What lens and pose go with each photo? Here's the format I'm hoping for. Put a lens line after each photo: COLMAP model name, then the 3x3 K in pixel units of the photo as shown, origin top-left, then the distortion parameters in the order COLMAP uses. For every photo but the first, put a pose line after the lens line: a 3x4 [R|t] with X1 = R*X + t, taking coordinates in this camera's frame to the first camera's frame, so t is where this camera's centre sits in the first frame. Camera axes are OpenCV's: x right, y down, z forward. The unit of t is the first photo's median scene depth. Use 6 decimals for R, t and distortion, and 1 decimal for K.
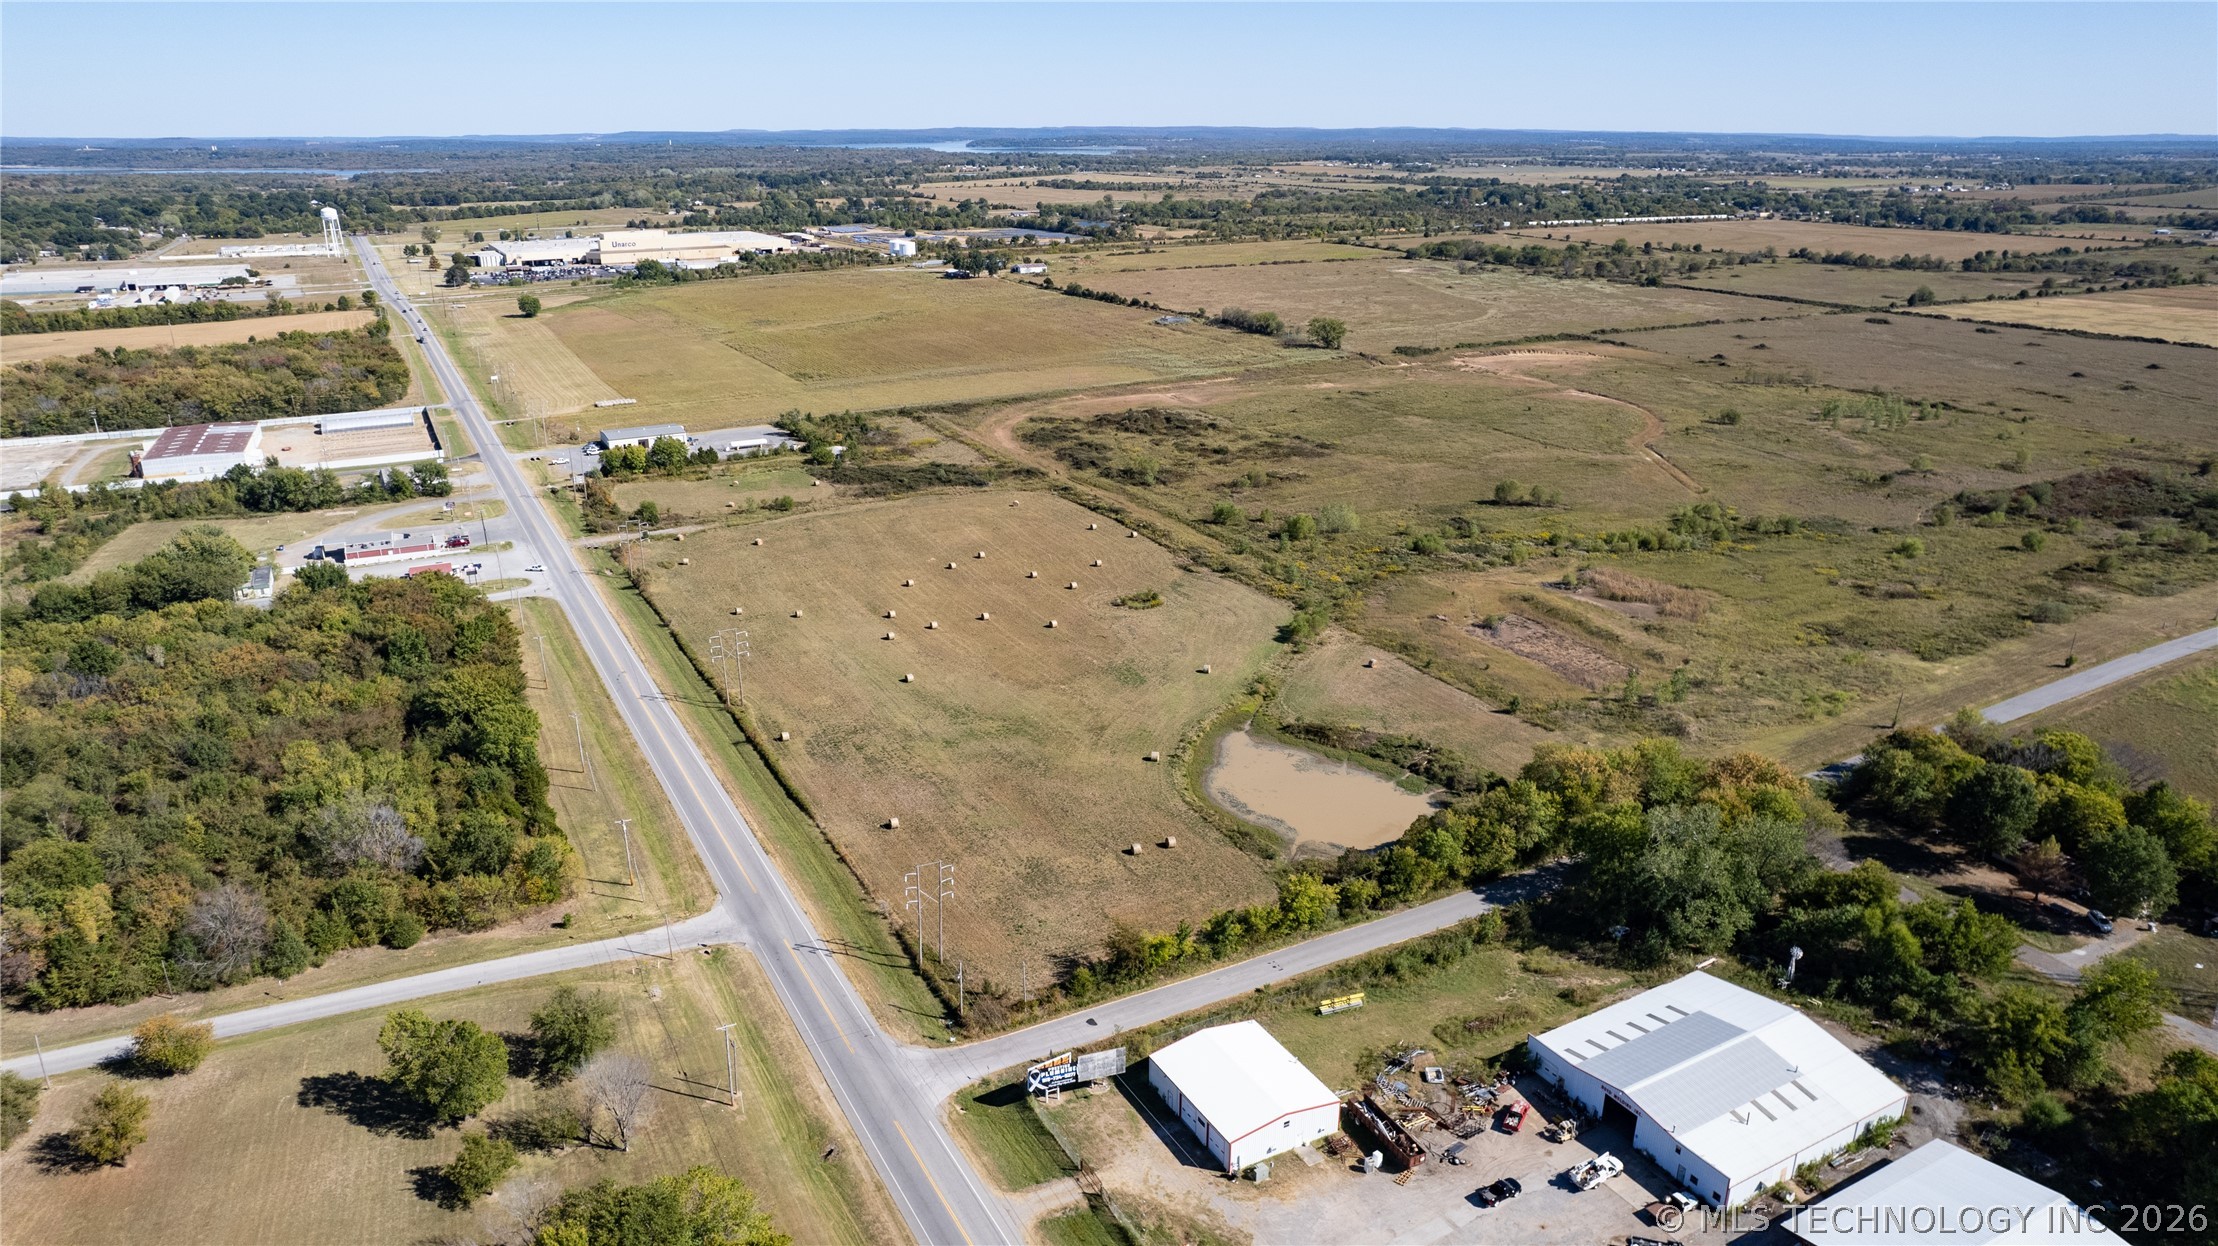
lens RADIAL K [[1425.7, 0, 1098.5], [0, 1425.7, 619.9], [0, 0, 1]] dist [-0.079783, 0.072789]
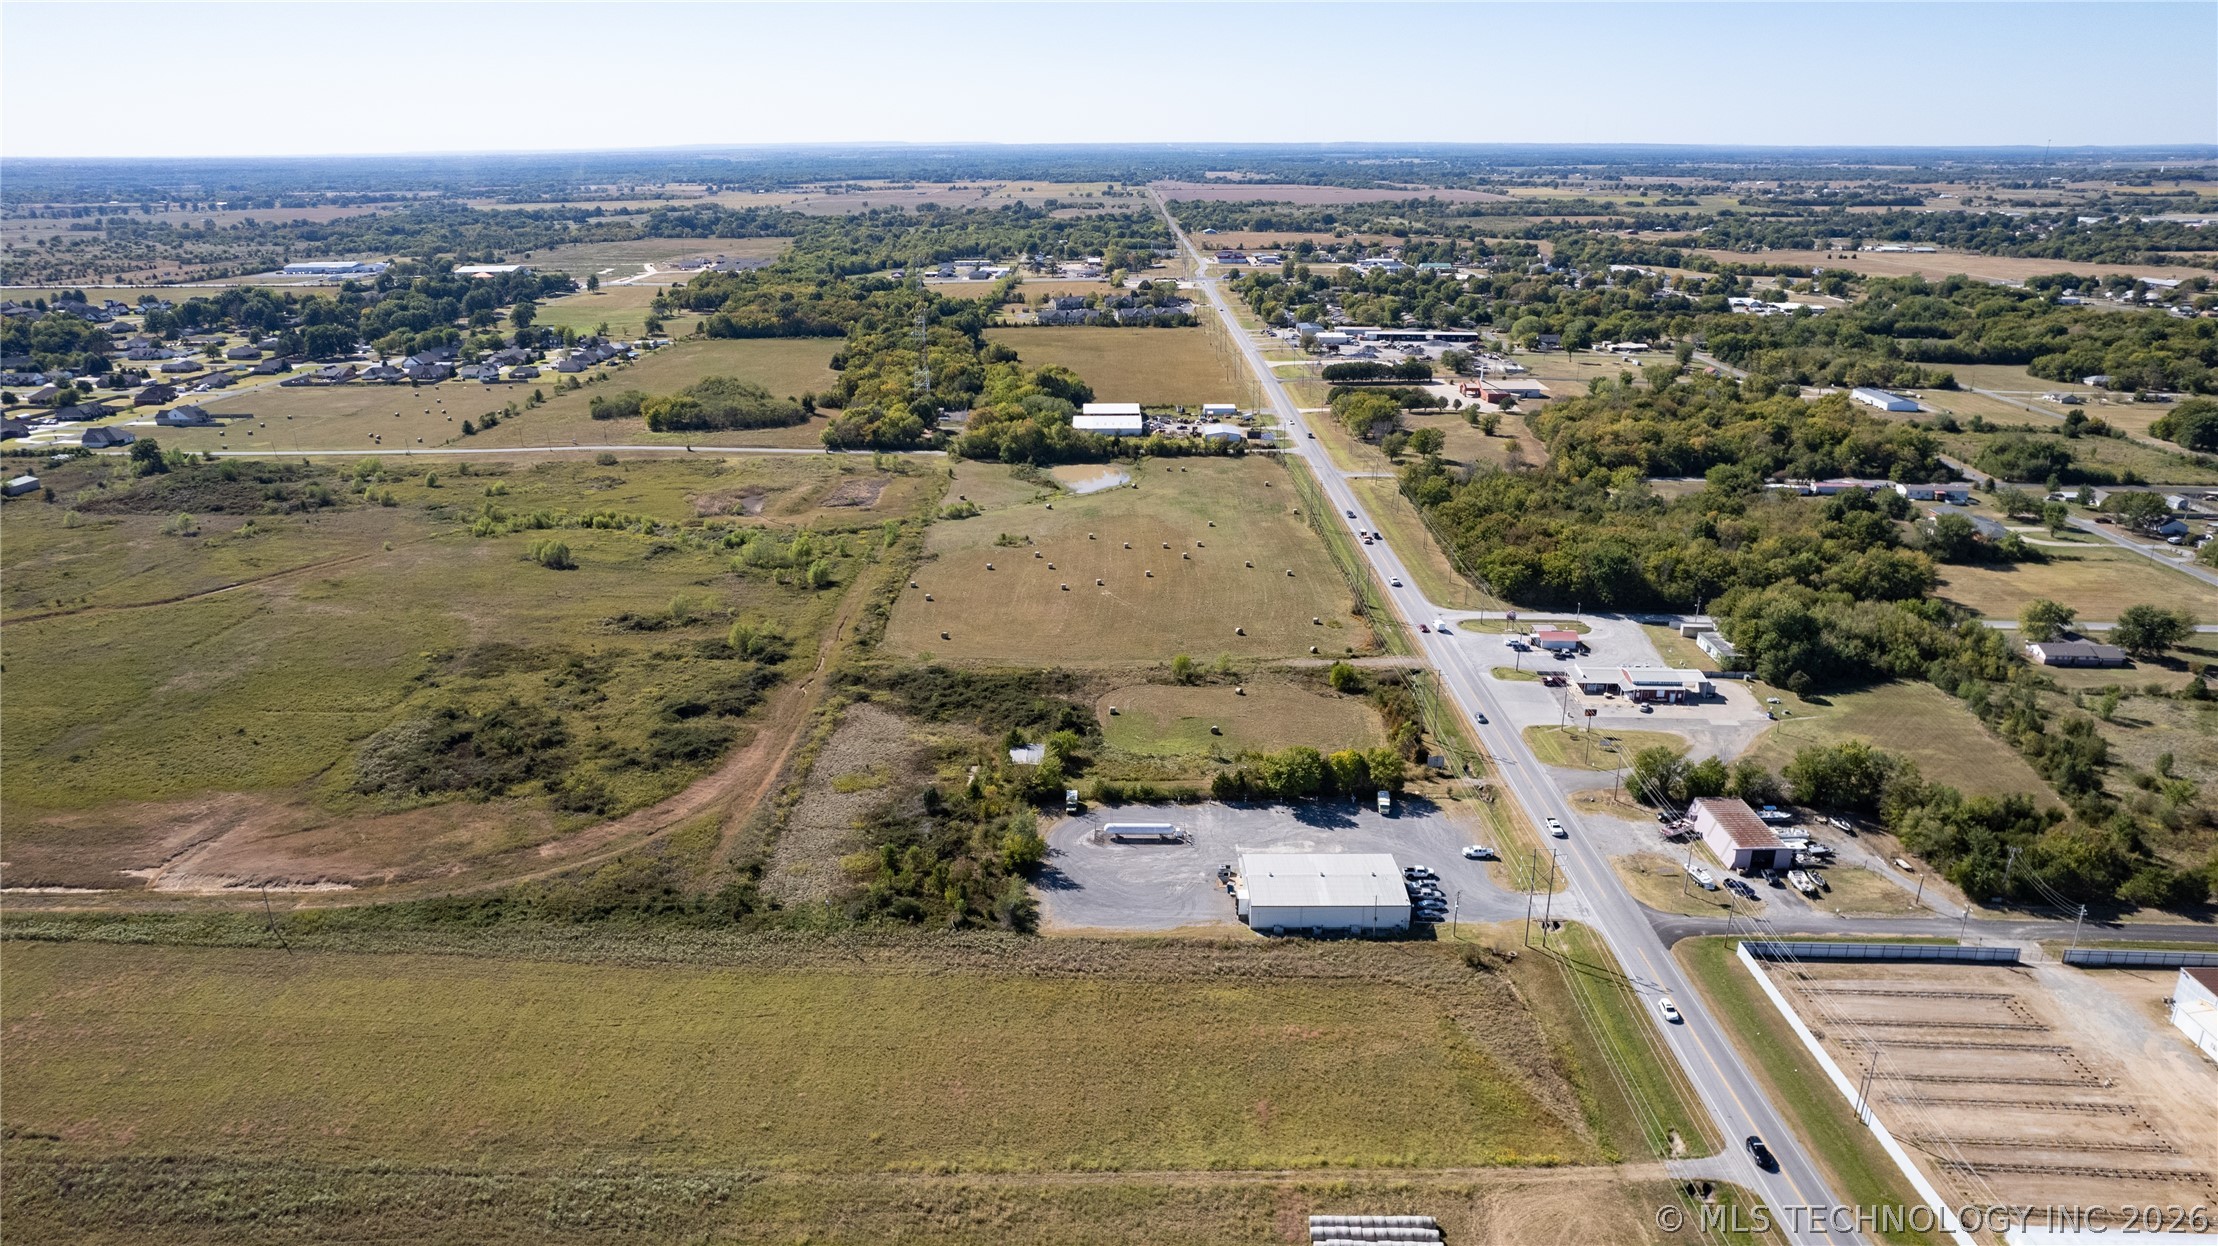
lens RADIAL K [[1425.7, 0, 1098.5], [0, 1425.7, 619.9], [0, 0, 1]] dist [-0.079783, 0.072789]
pose [[-0.875419, -0.149250, 0.459745, -0.693823], [0.166215, 0.800181, 0.576266, -0.738741], [-0.453887, 0.580891, -0.675686, 1.951406]]
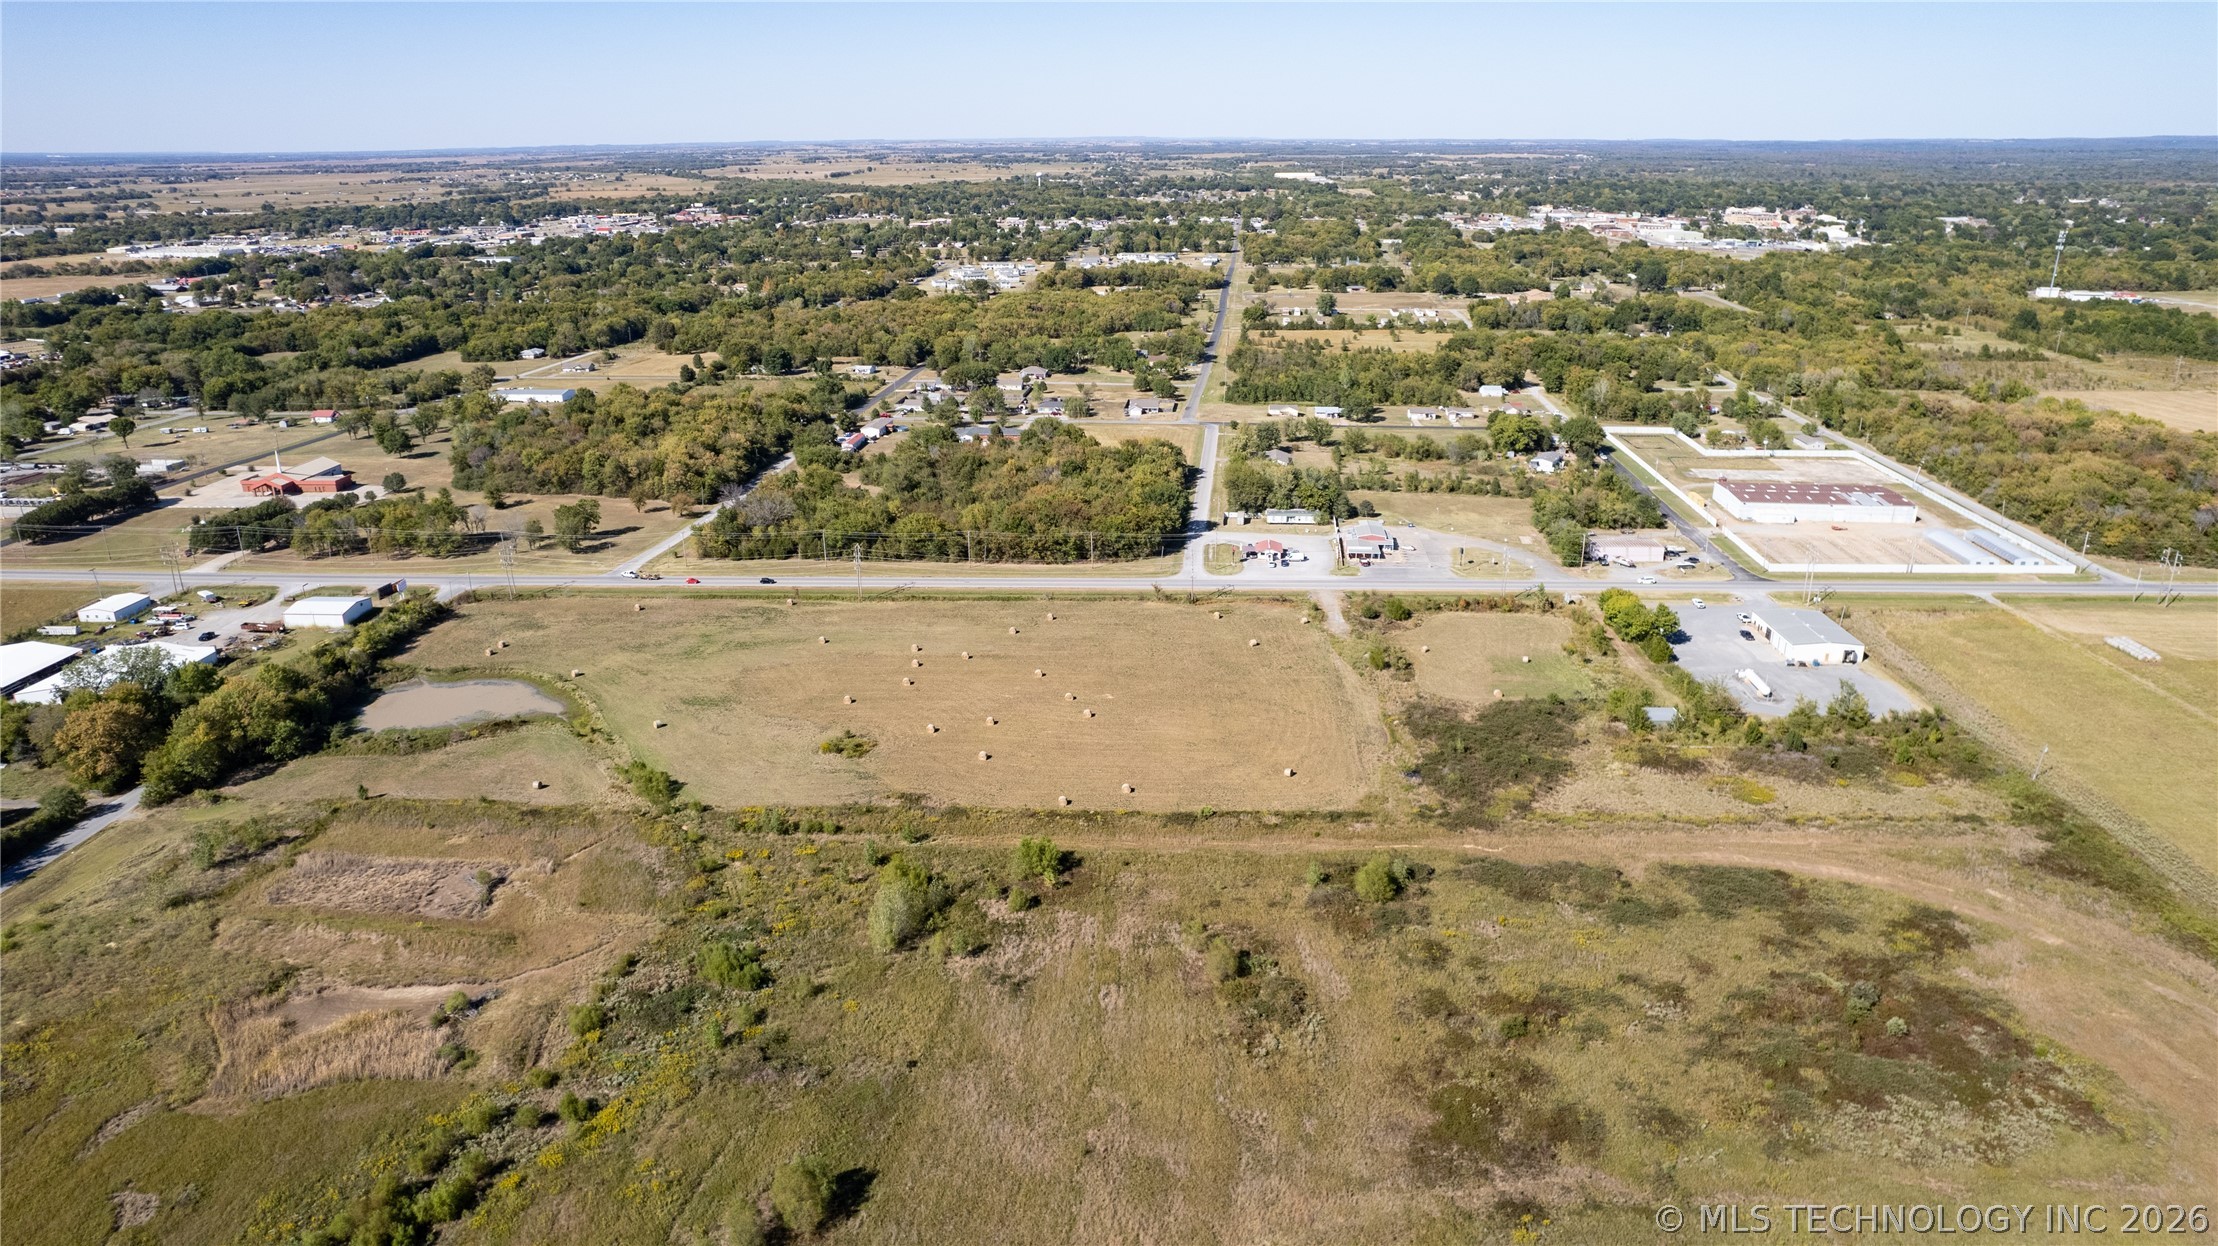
lens RADIAL K [[1433.9, 0, 1109.0], [0, 1433.9, 623.0], [0, 0, 1]] dist [-0.049789, -0.000744]
pose [[-0.515462, 0.288584, -0.806857, 0.665190], [-0.274704, 0.836244, 0.474589, -0.566285], [0.811688, 0.466279, -0.351776, 1.432616]]
